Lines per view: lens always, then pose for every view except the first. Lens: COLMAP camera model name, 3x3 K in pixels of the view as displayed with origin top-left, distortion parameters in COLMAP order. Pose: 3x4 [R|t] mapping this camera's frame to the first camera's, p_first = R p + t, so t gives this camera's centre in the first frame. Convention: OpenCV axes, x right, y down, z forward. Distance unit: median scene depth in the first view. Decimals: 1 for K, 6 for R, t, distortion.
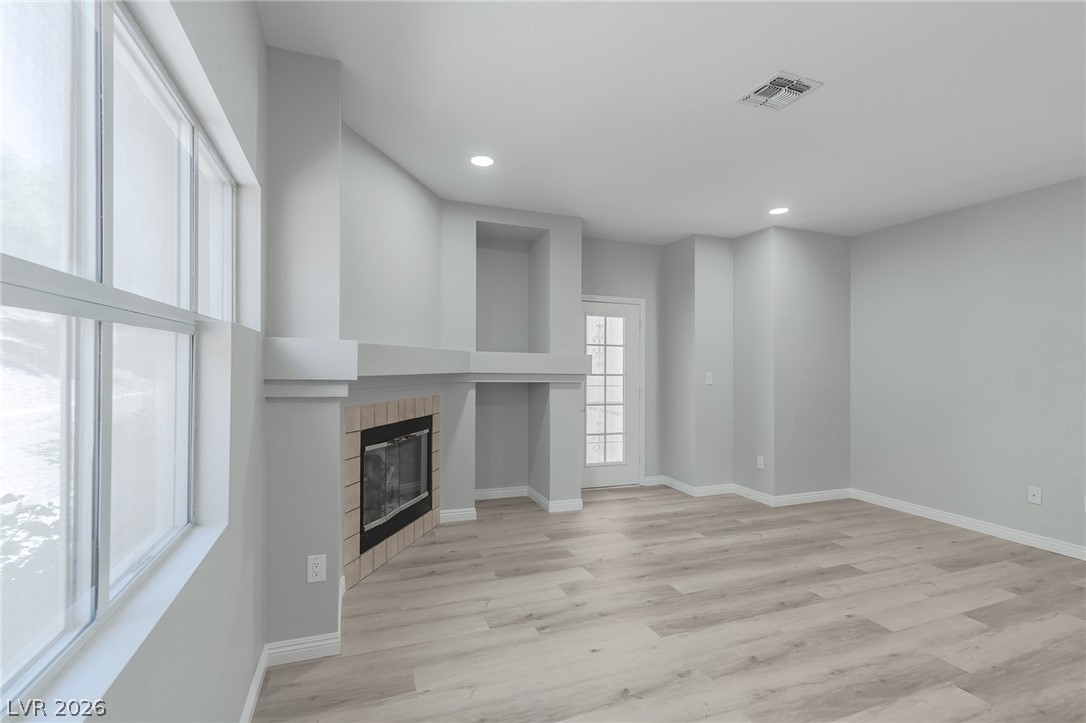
lens RADIAL K [[469.9, 0, 541.5], [0, 469.9, 366.2], [0, 0, 1]] dist [-0.008649, 0.000696]
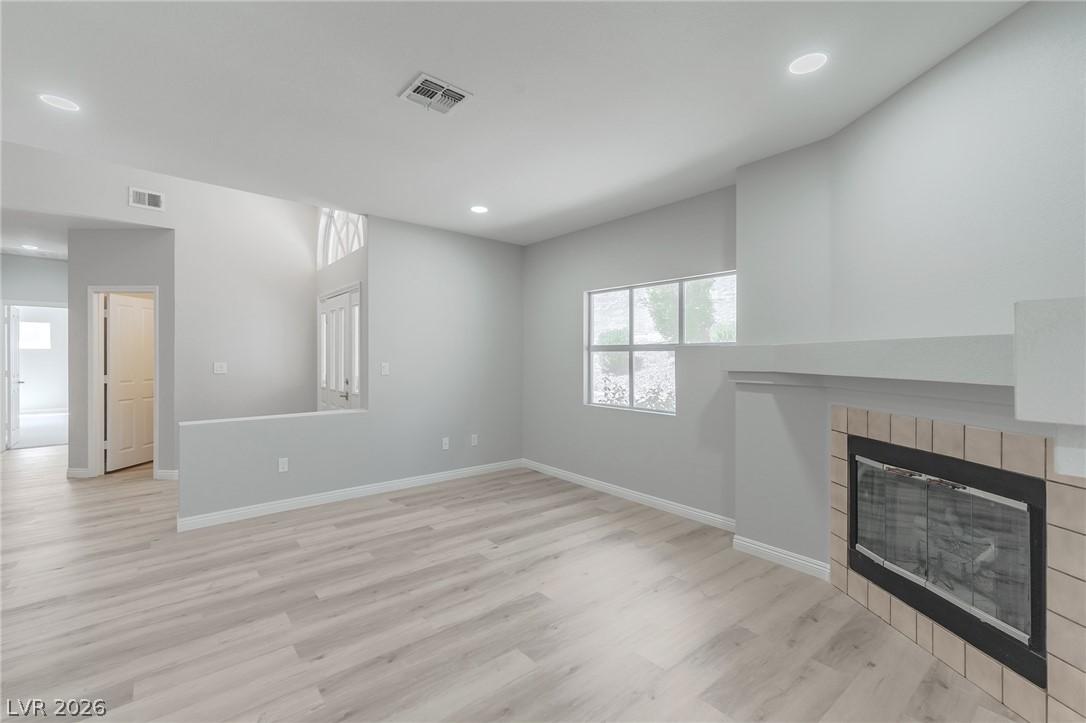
lens RADIAL K [[469.1, 0, 566.9], [0, 469.1, 354.6], [0, 0, 1]] dist [0.008779, 0.000095]
pose [[-0.936291, -0.026654, -0.350214, 0.426585], [-0.027006, 0.999628, -0.003879, -0.005135], [0.350187, 0.005826, -0.936662, 1.470584]]
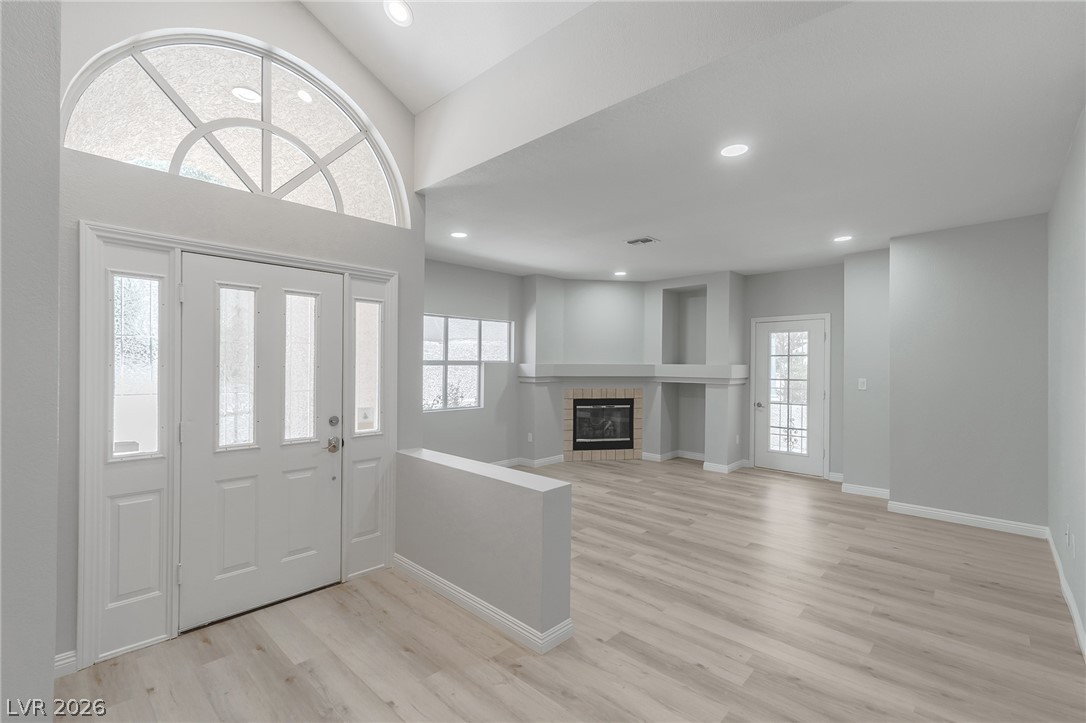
lens RADIAL K [[469.9, 0, 533.4], [0, 469.9, 357.5], [0, 0, 1]] dist [-0.008649, 0.000696]
pose [[0.426771, -0.025952, -0.903987, 1.514573], [-0.001531, 0.999566, -0.029418, -0.004766], [0.904359, 0.013938, 0.426546, -0.199716]]
